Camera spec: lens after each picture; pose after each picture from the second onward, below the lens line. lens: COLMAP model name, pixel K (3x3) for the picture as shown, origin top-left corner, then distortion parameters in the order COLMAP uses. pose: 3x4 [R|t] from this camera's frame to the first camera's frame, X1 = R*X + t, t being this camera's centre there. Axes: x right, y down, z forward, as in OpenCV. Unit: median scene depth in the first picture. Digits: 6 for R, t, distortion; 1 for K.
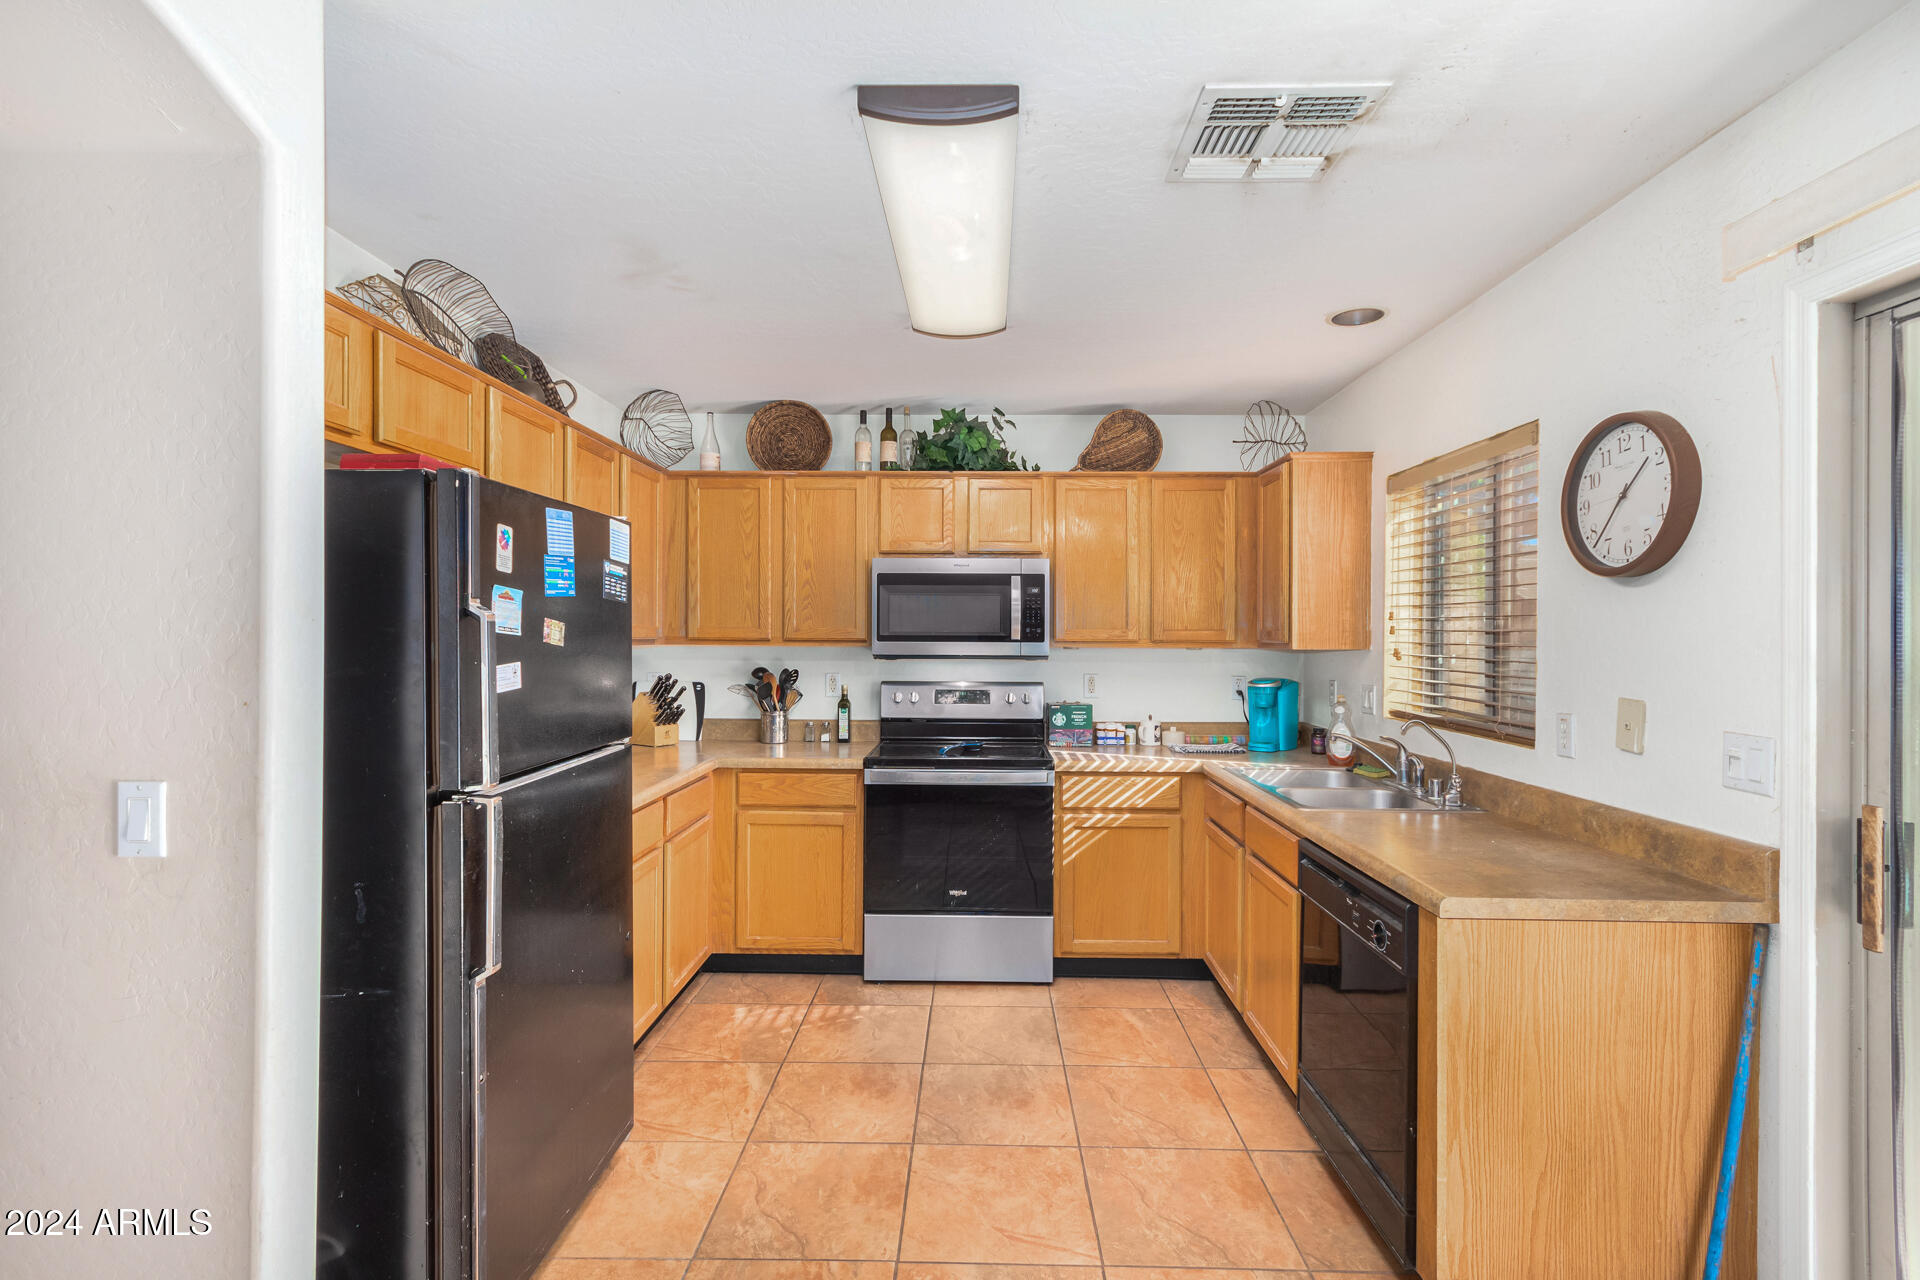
lens RADIAL K [[904.3, 0, 970.3], [0, 904.3, 638.7], [0, 0, 1]] dist [-0.009582, 0.006278]
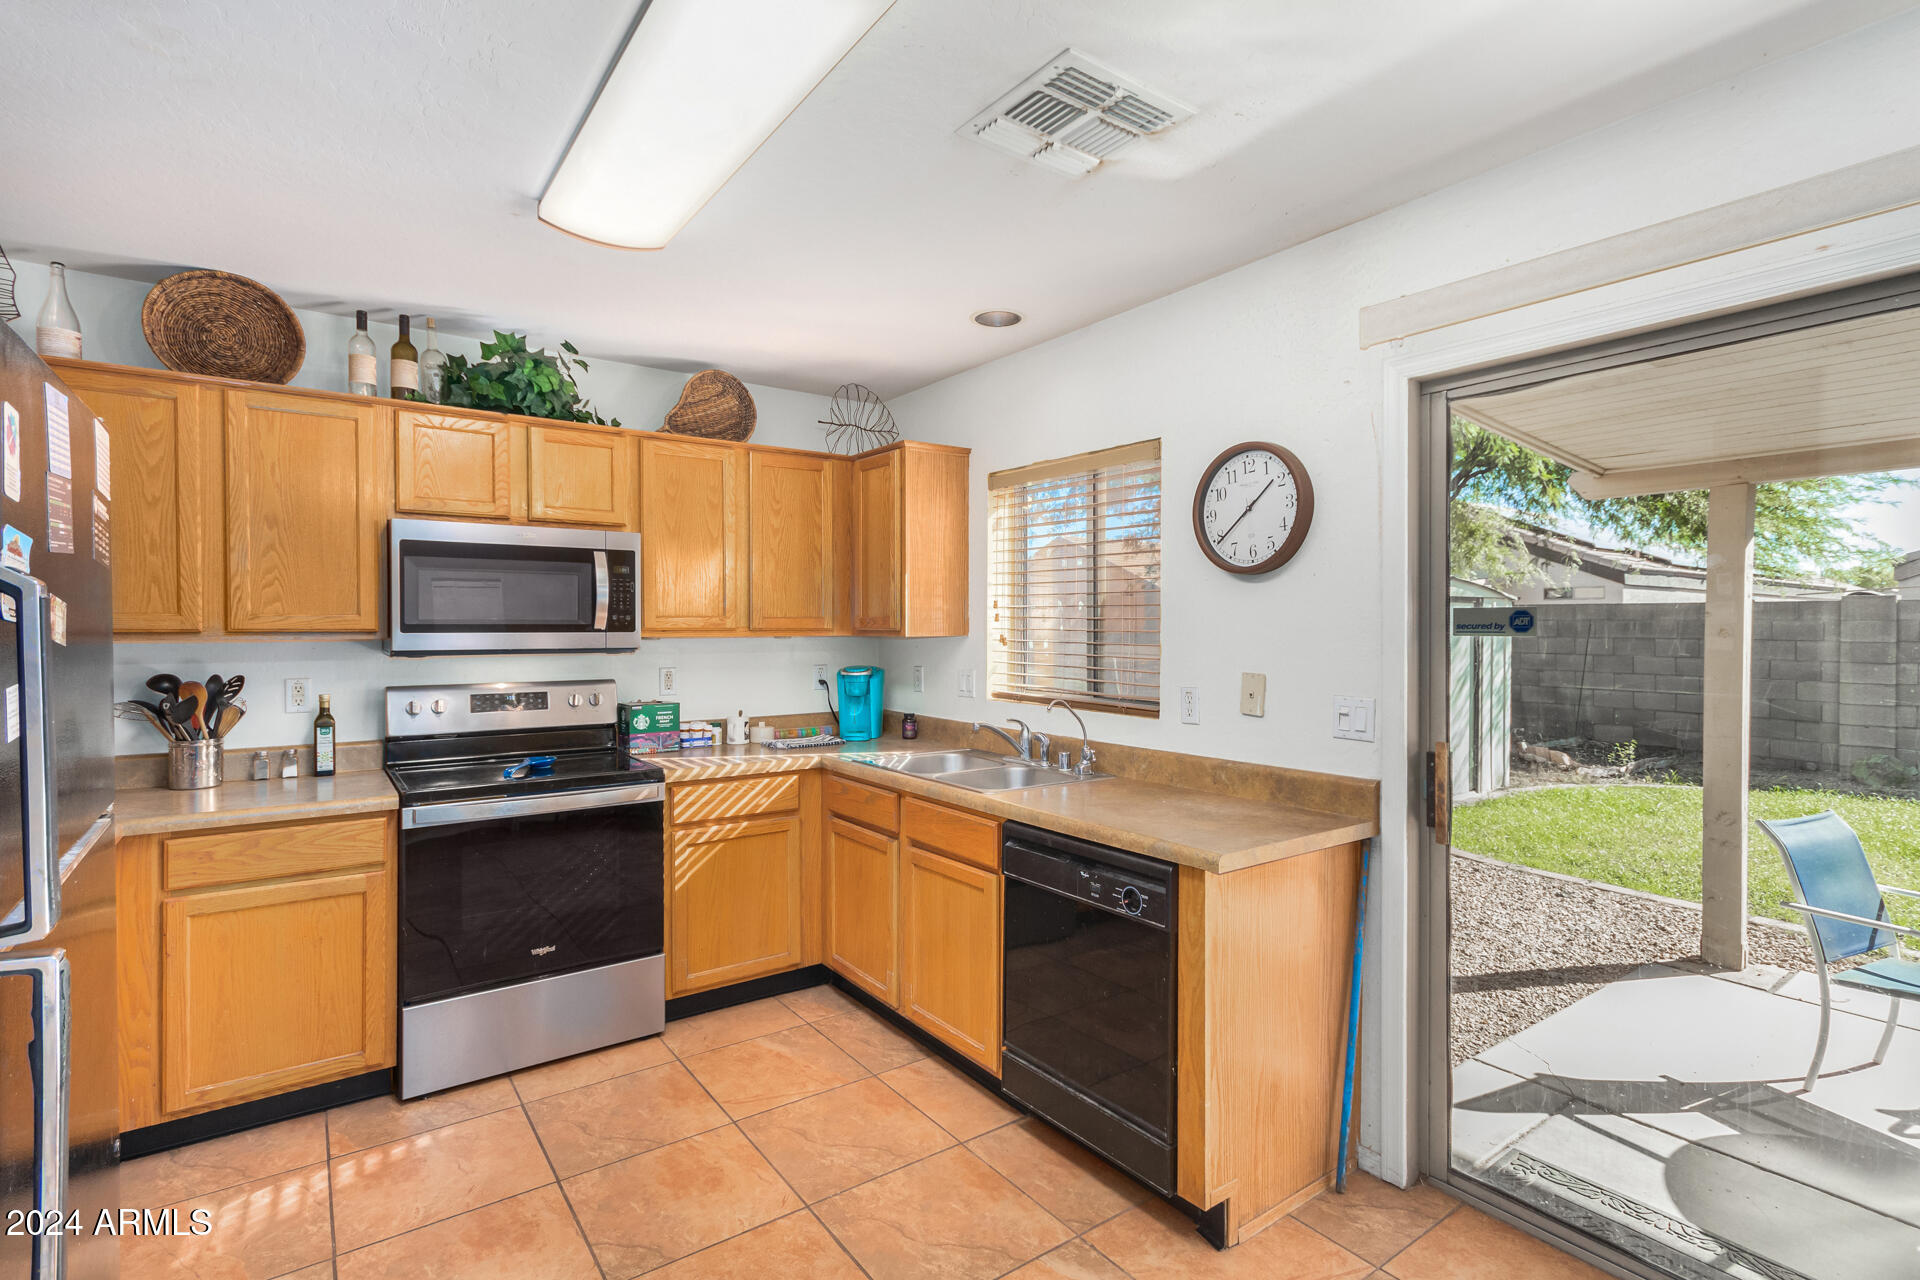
lens RADIAL K [[904.3, 0, 981.3], [0, 904.3, 638.0], [0, 0, 1]] dist [-0.009582, 0.006278]
pose [[0.789255, -0.012542, 0.613937, -0.190817], [0.005281, 0.999893, 0.013639, -0.000275], [-0.614043, -0.007522, 0.789237, 0.144807]]
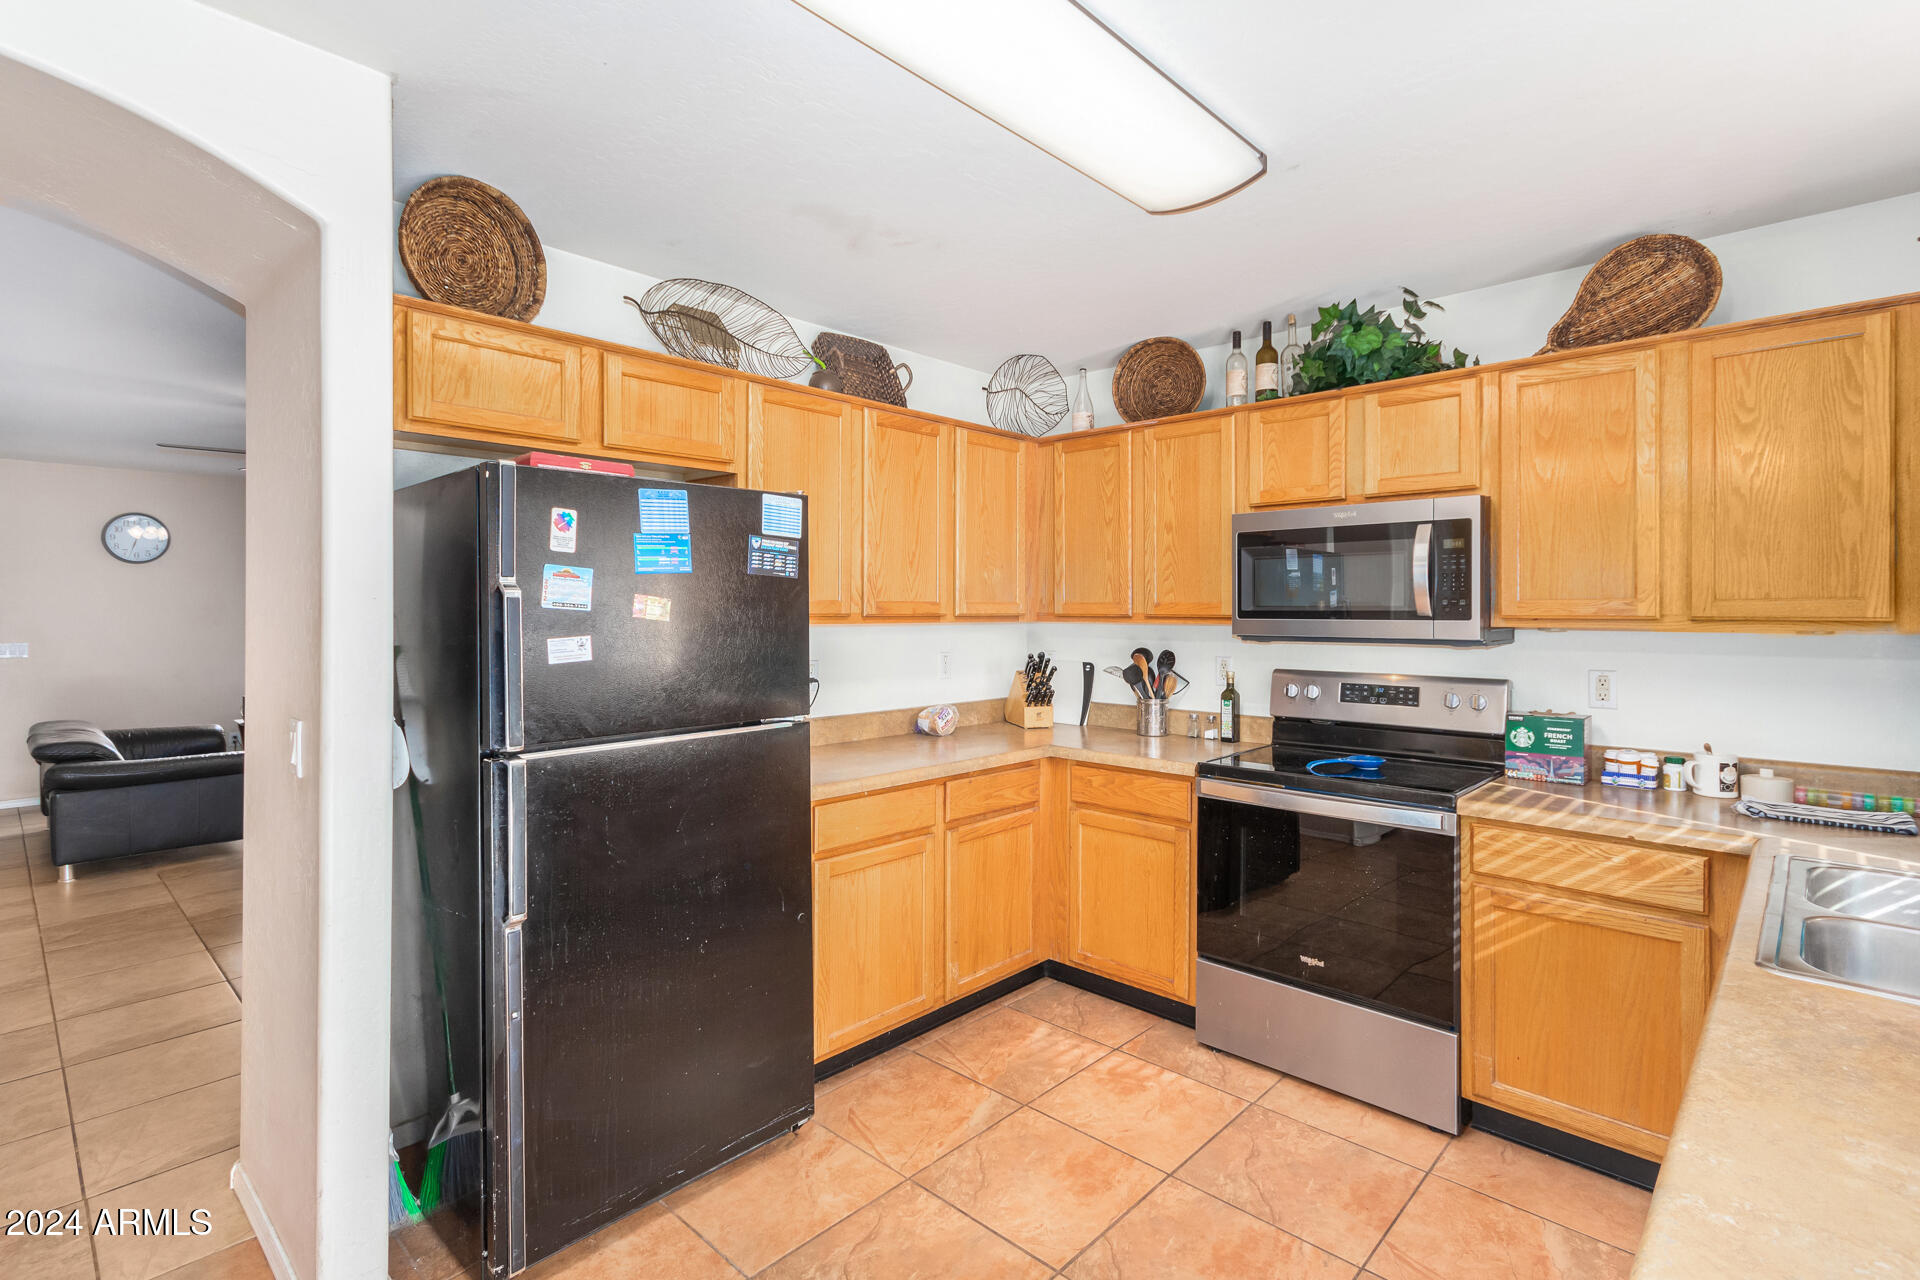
lens RADIAL K [[904.3, 0, 948.3], [0, 904.3, 616.9], [0, 0, 1]] dist [-0.009582, 0.006278]
pose [[0.727631, -0.000530, -0.685969, 0.272266], [0.000098, 1.000000, -0.000669, 0.002138], [0.685969, 0.000420, 0.727631, 0.263200]]
